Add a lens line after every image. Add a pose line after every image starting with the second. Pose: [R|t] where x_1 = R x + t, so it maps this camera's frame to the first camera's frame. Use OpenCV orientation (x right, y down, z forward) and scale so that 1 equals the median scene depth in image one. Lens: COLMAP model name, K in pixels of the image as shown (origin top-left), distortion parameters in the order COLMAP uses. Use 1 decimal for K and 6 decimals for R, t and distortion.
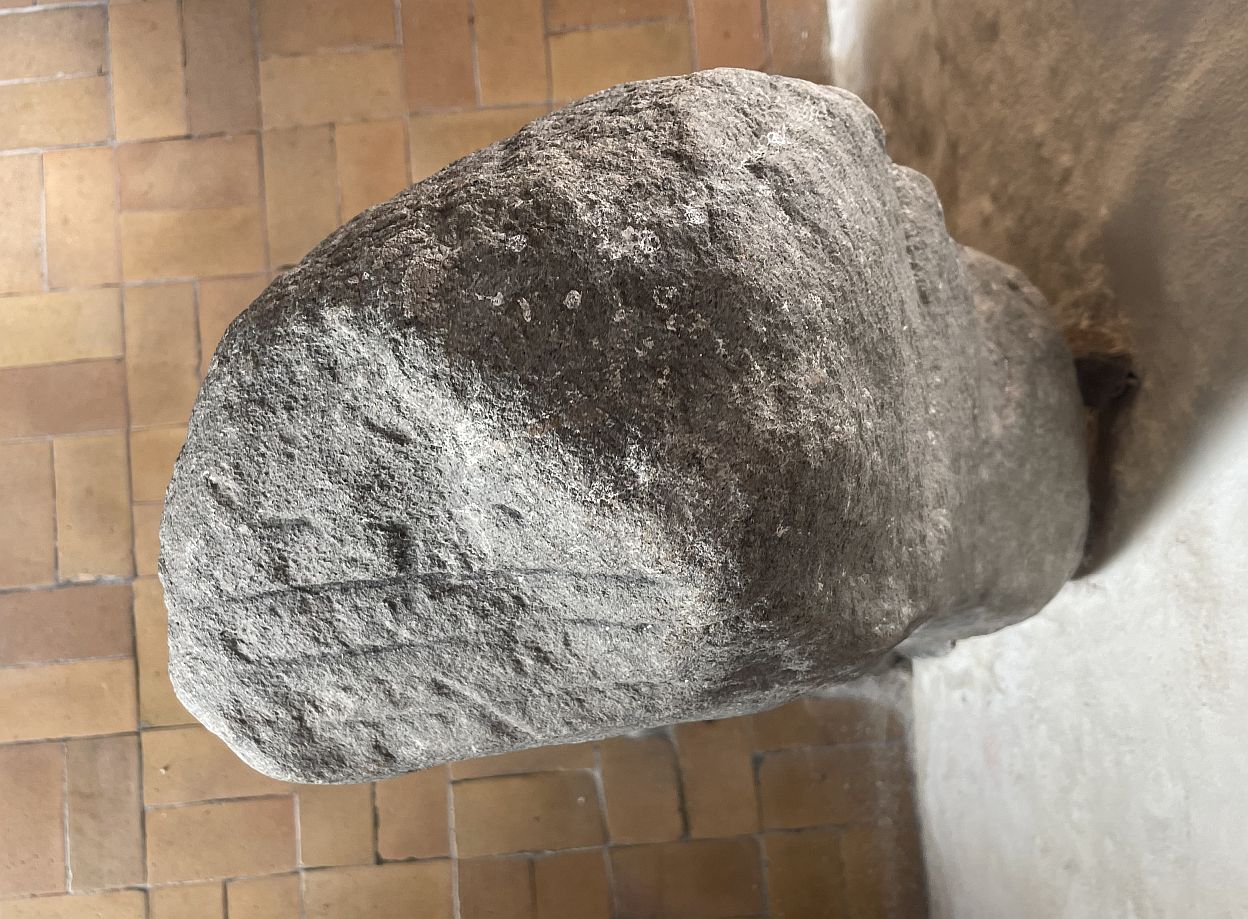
lens RADIAL K [[1222.9, 0, 622.6], [0, 1222.9, 467.6], [0, 0, 1]] dist [0.026584, 0.000000]
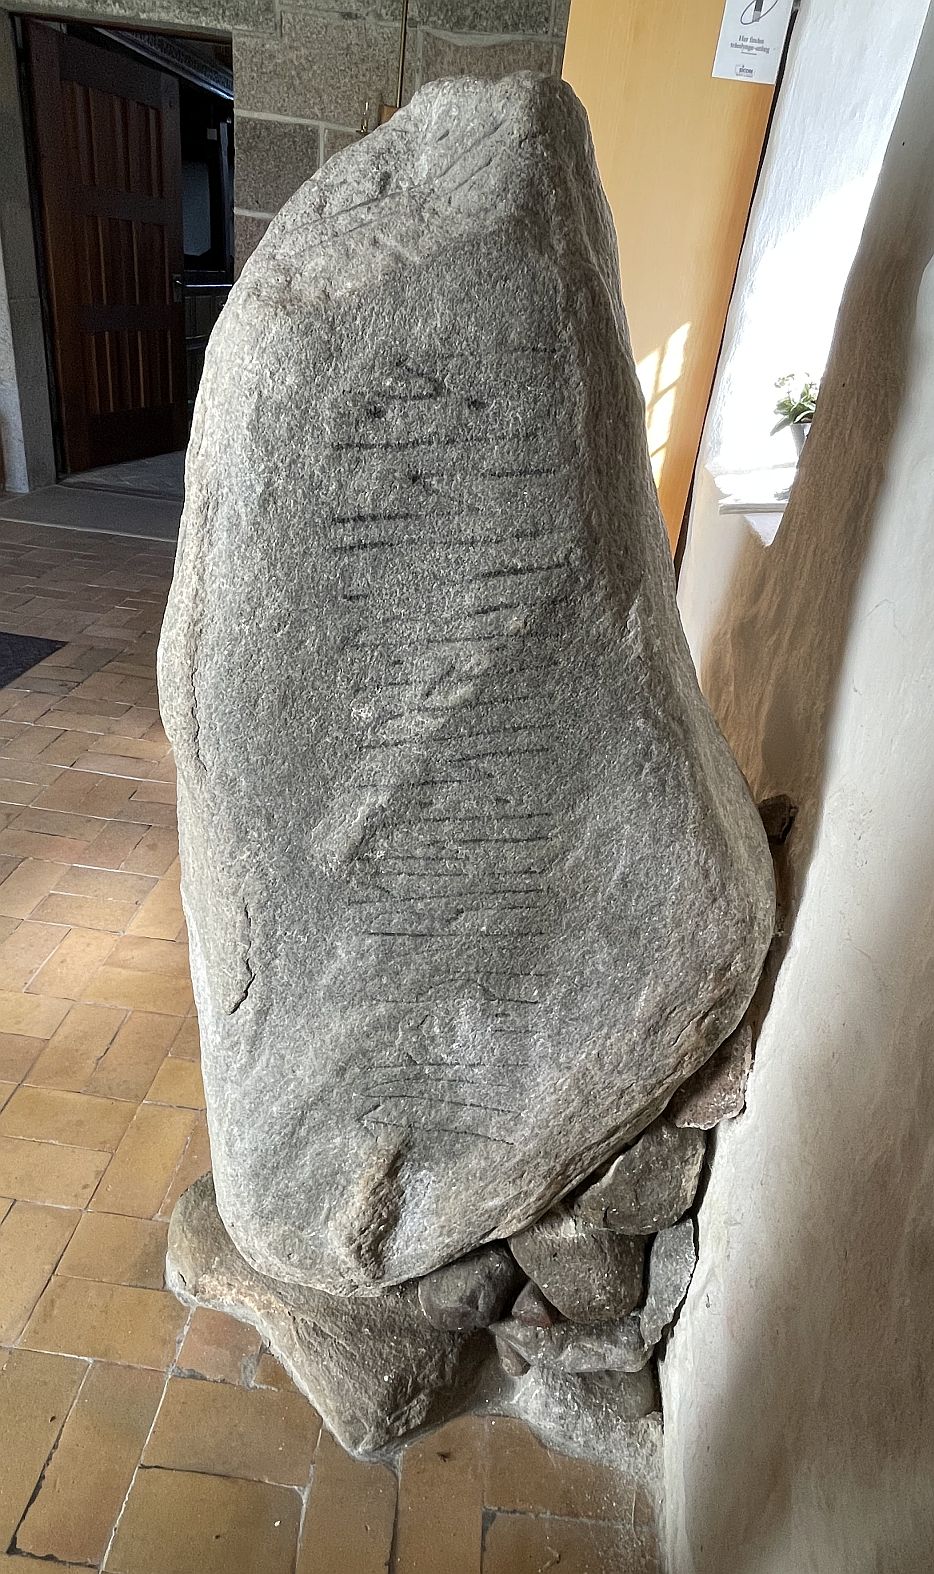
lens RADIAL K [[890.0, 0, 476.5], [0, 890.0, 780.9], [0, 0, 1]] dist [-0.013618, -0.000334]
pose [[0.980952, 0.170708, -0.092687, 0.298012], [-0.174457, 0.564411, -0.806849, 1.845447], [-0.085422, 0.807650, 0.583441, 0.890234]]
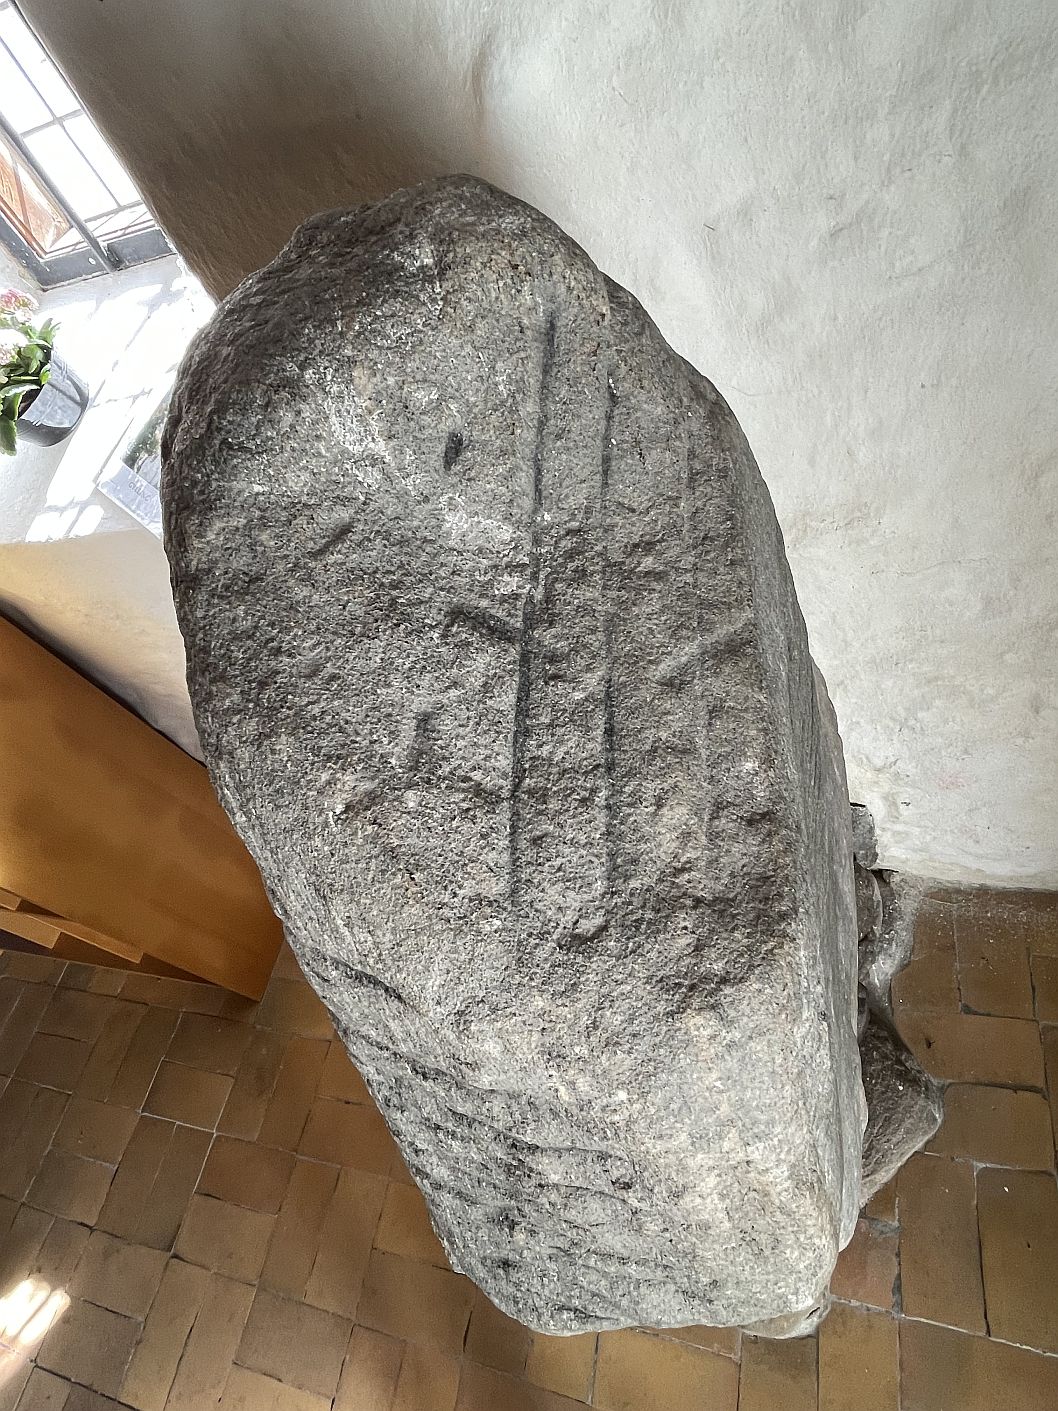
lens RADIAL K [[773.2, 0, 531.1], [0, 773.2, 706.0], [0, 0, 1]] dist [-0.000679, 0.003011]
pose [[0.283982, -0.835315, 0.470748, -0.469669], [0.929846, 0.120121, -0.347789, 0.291844], [0.233966, 0.536489, 0.810826, 0.556056]]
